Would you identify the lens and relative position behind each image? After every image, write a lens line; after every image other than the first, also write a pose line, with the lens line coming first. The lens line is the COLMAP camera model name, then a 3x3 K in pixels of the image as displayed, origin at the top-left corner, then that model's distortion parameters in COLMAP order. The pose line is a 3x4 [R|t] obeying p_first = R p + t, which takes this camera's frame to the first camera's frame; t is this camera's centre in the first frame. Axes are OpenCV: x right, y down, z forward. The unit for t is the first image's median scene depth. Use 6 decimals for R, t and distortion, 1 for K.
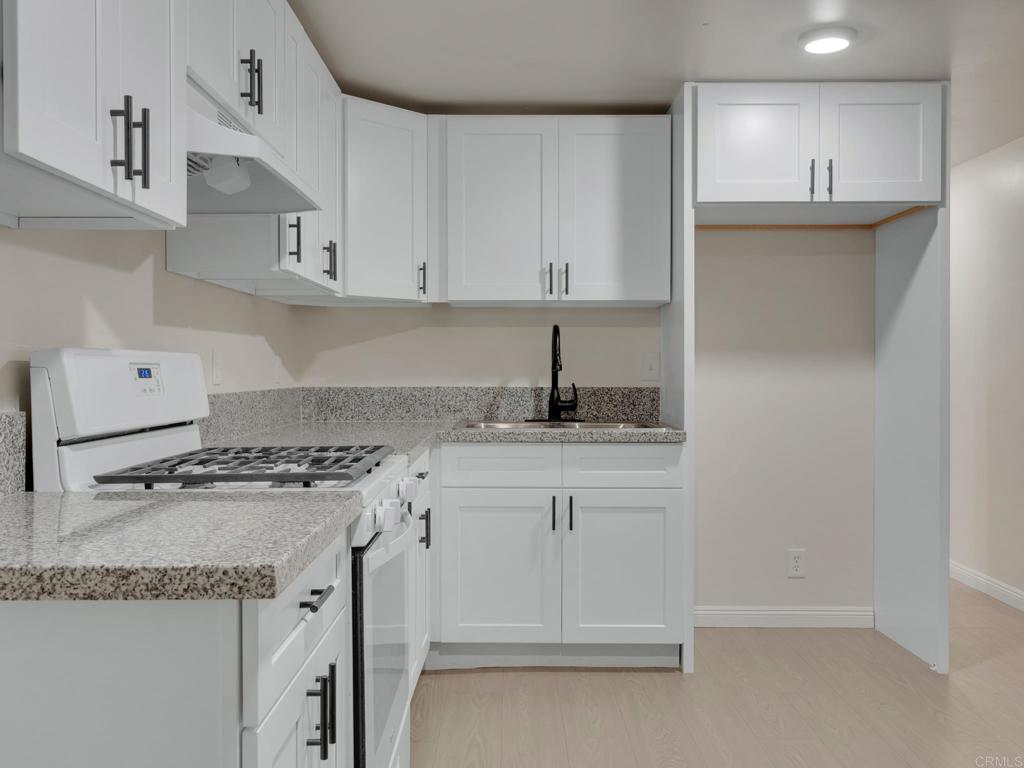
lens RADIAL K [[902.6, 0, 512.0], [0, 902.6, 384.0], [0, 0, 1]] dist [0.005363, 0.006112]
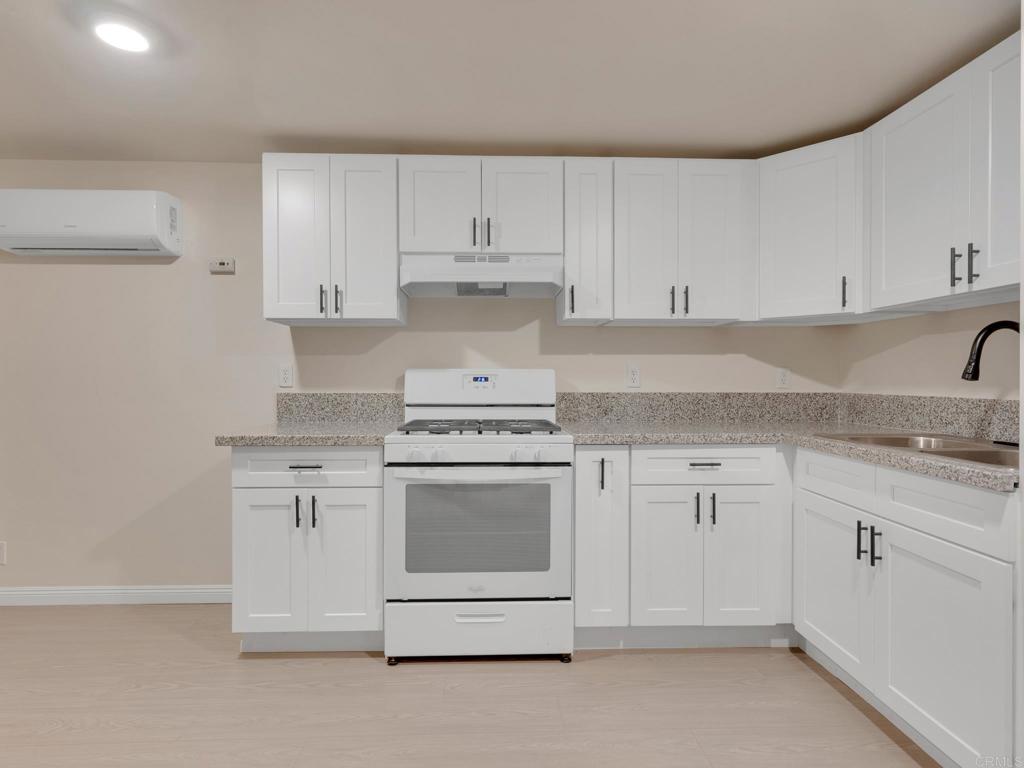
lens RADIAL K [[553.5, 0, 510.8], [0, 553.5, 380.4], [0, 0, 1]] dist [0.000801, 0.001308]
pose [[0.039662, 0.005941, -0.999195, 0.529137], [-0.017332, 0.999836, 0.005257, -0.010249], [0.999063, 0.017109, 0.039759, 0.581141]]
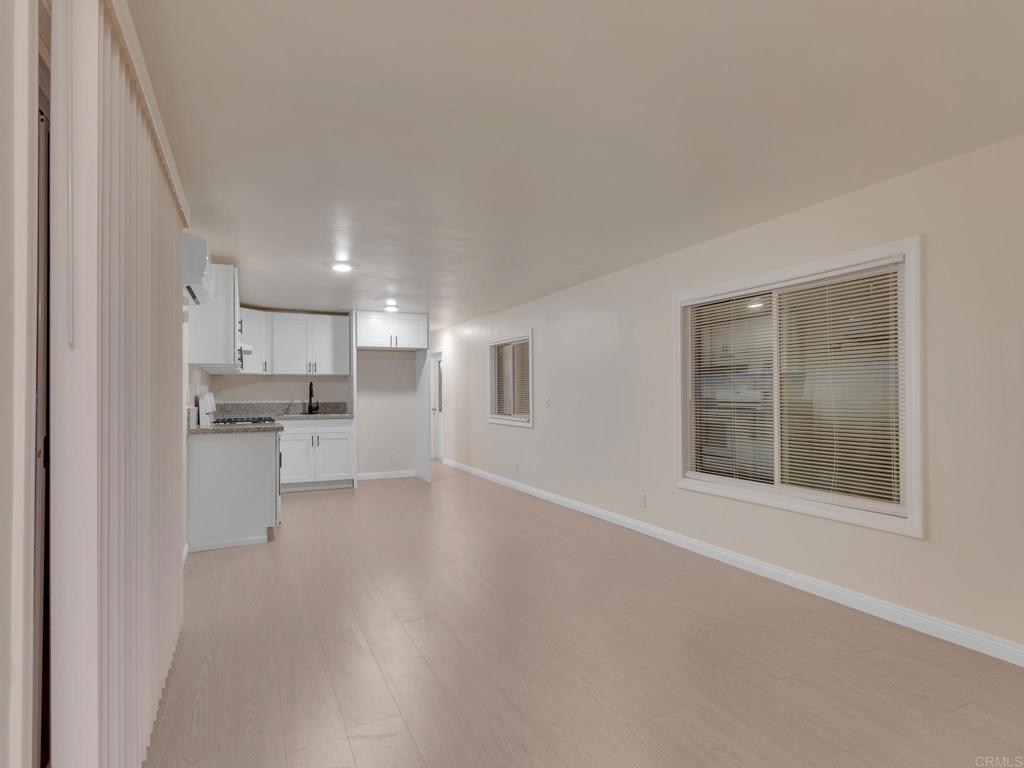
lens RADIAL K [[546.5, 0, 502.6], [0, 546.5, 390.4], [0, 0, 1]] dist [0.001063, 0.000710]
pose [[0.908530, -0.002659, 0.417812, -0.139830], [0.013170, 0.999665, -0.022278, 0.013305], [-0.417612, 0.025743, 0.908260, -0.978389]]
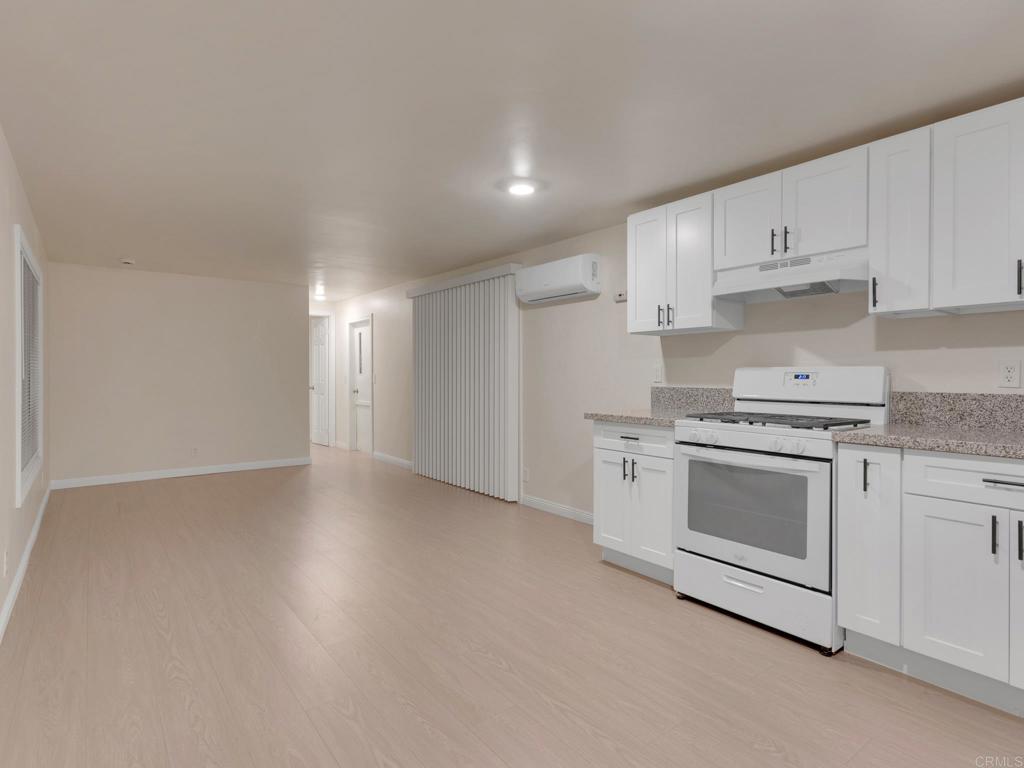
lens RADIAL K [[553.5, 0, 510.8], [0, 553.5, 380.4], [0, 0, 1]] dist [0.000801, 0.001308]
pose [[-0.797214, 0.004133, -0.603683, 0.577880], [-0.012296, 0.999658, 0.023081, -0.015174], [0.603572, 0.025823, -0.796891, 0.950037]]
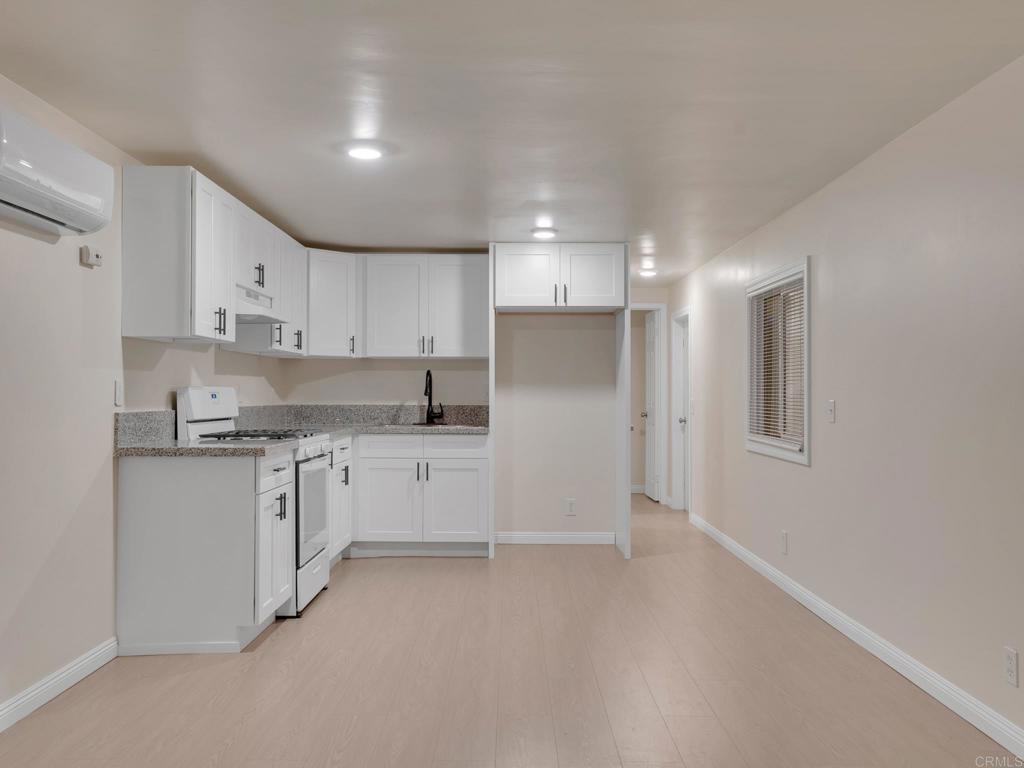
lens RADIAL K [[882.7, 0, 512.0], [0, 882.7, 384.0], [0, 0, 1]] dist [0.001743, 0.001935]
pose [[0.999994, 0.002582, 0.002181, 0.216867], [-0.002520, 0.999601, -0.028121, 0.011172], [-0.002253, 0.028115, 0.999602, -0.768362]]
